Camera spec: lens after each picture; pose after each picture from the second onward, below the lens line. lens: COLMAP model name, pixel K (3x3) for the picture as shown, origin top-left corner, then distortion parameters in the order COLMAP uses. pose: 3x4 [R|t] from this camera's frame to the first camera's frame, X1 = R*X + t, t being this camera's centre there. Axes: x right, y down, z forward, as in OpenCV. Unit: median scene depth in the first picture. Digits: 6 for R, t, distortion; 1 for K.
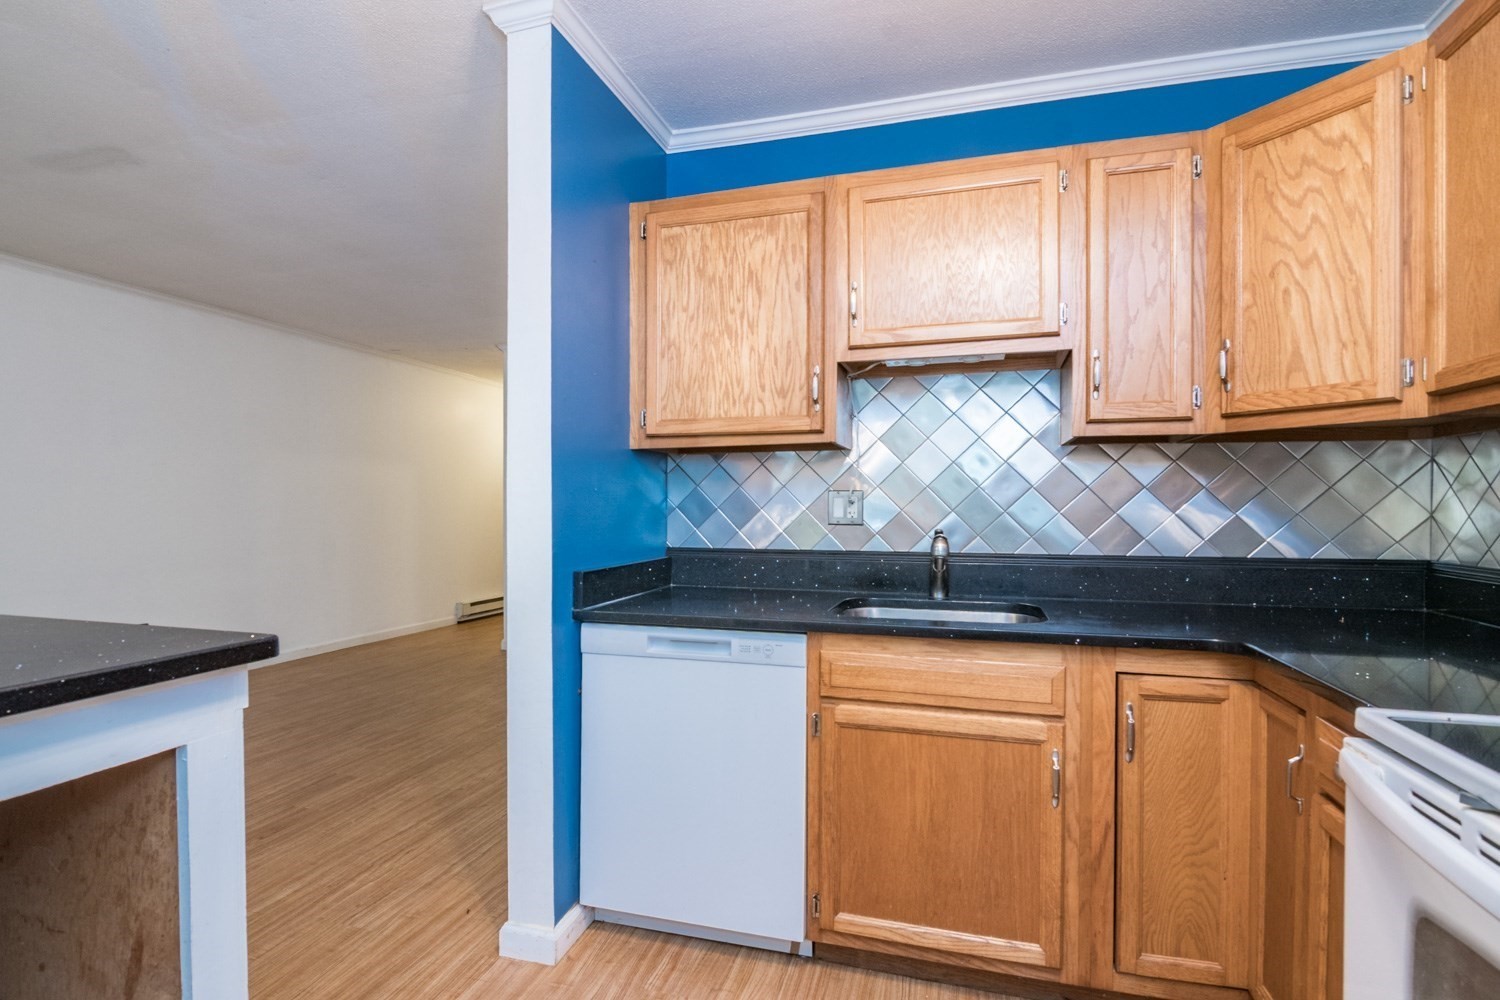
lens RADIAL K [[730.2, 0, 758.1], [0, 730.2, 511.1], [0, 0, 1]] dist [-0.010785, -0.003770]
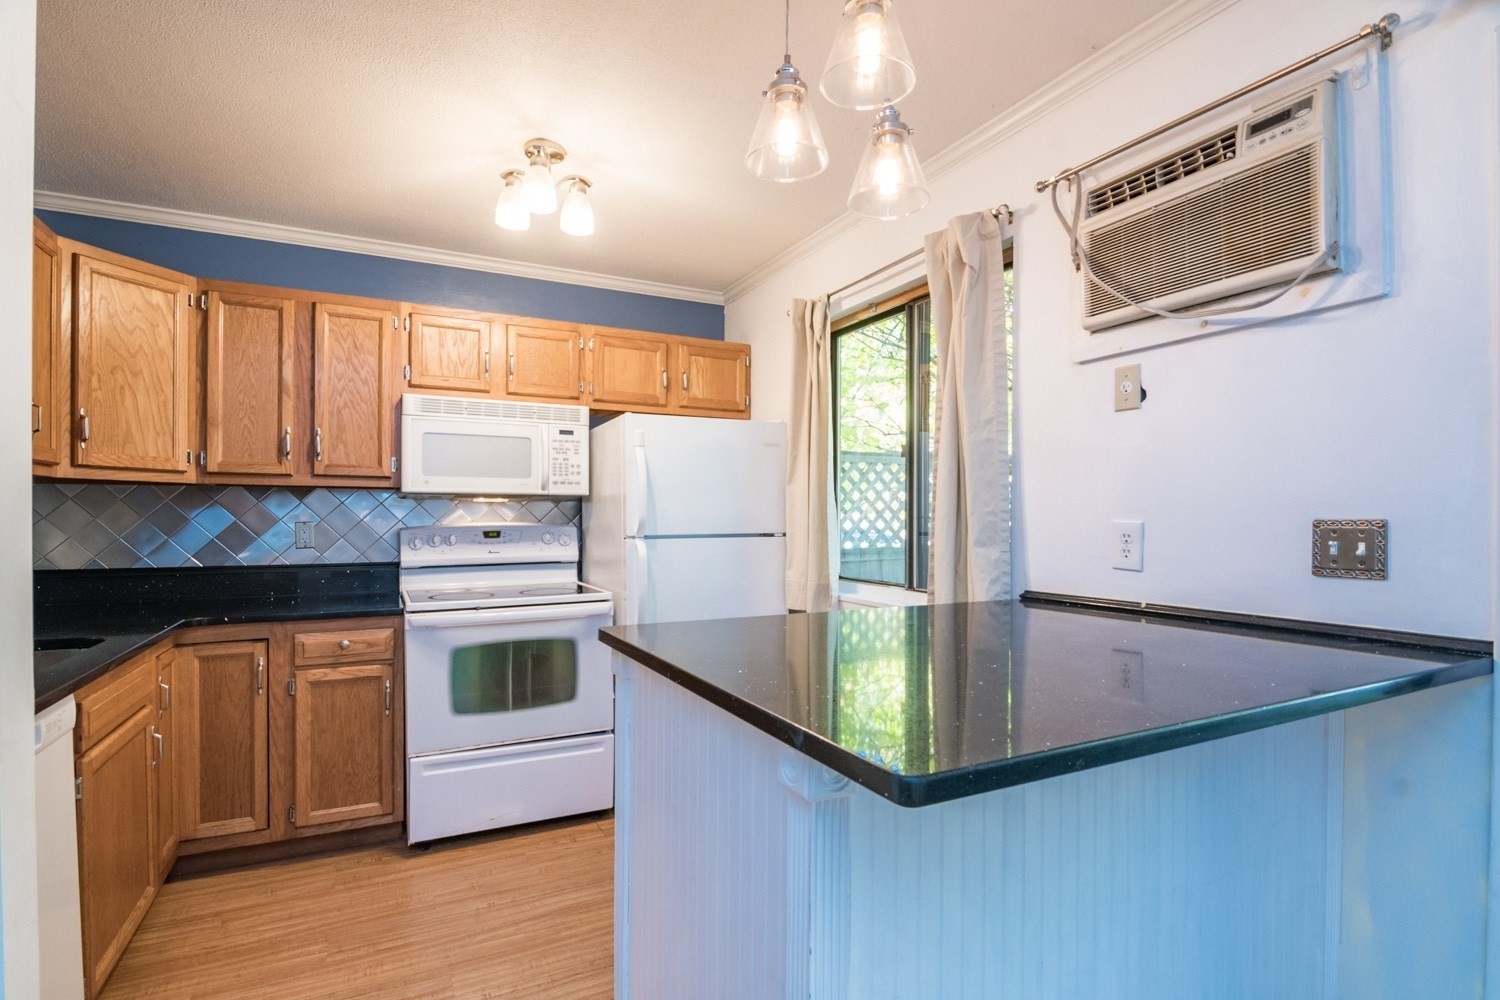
lens RADIAL K [[730.2, 0, 741.6], [0, 730.2, 515.6], [0, 0, 1]] dist [-0.010785, -0.003770]
pose [[-0.661379, -0.001606, 0.750050, -1.039983], [0.005307, 0.999963, 0.006820, -0.039948], [-0.750033, 0.008491, -0.661346, 0.886219]]
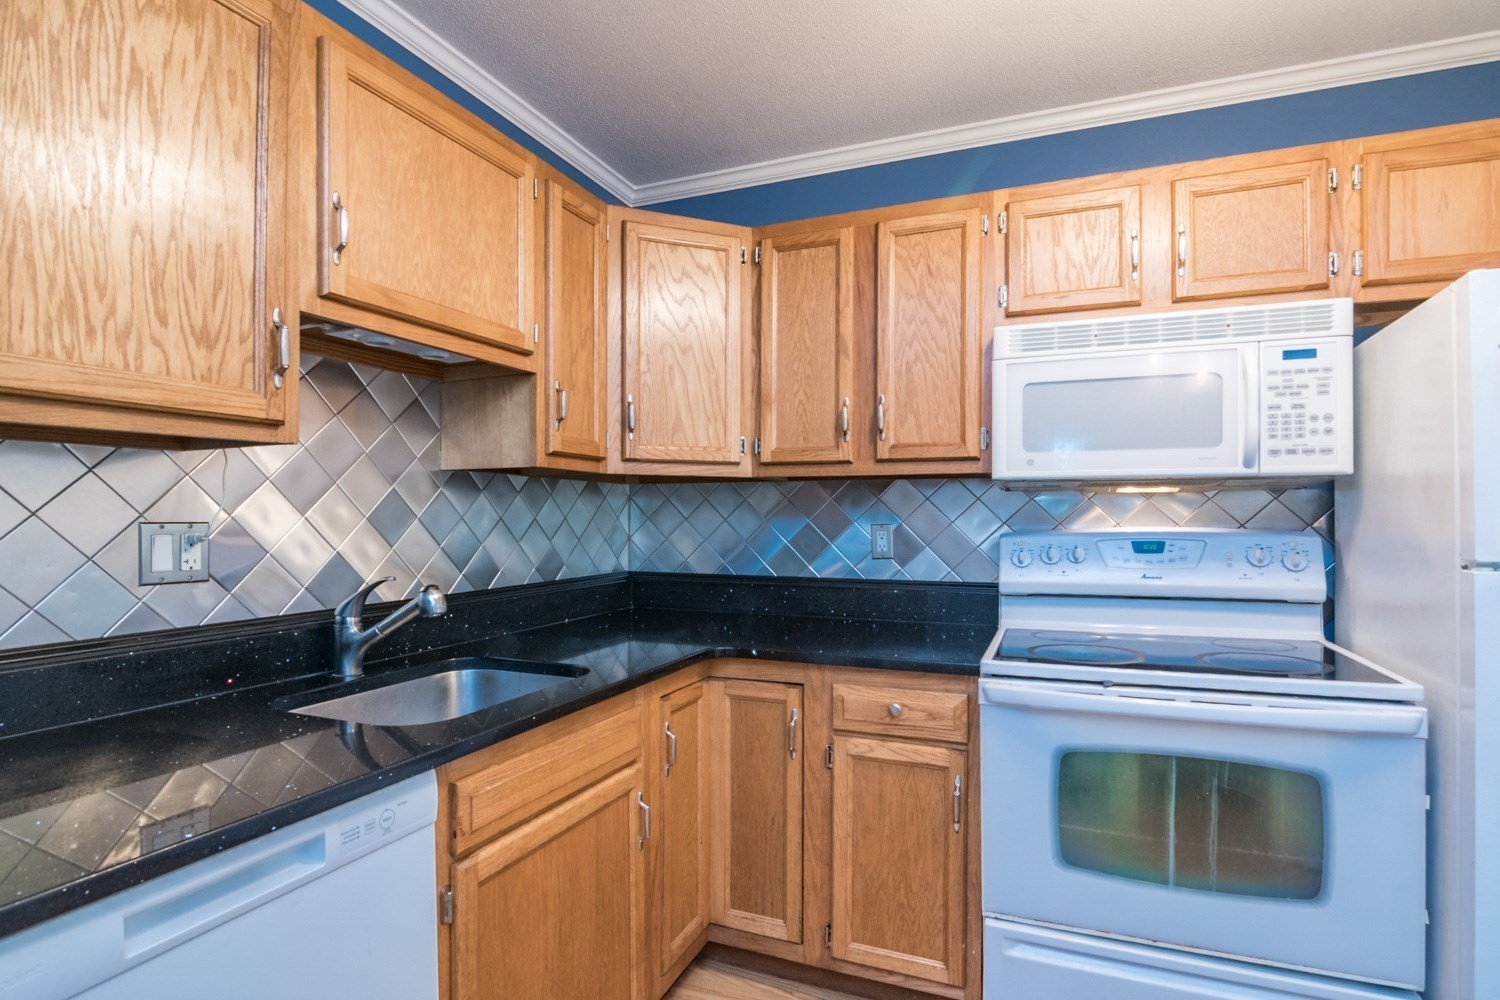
lens RADIAL K [[730.2, 0, 738.7], [0, 730.2, 519.2], [0, 0, 1]] dist [-0.010785, -0.003770]
pose [[0.160300, -0.003036, 0.987064, -0.445661], [0.009907, 0.999950, 0.001466, -0.033116], [-0.987019, 0.009544, 0.160322, 0.585980]]
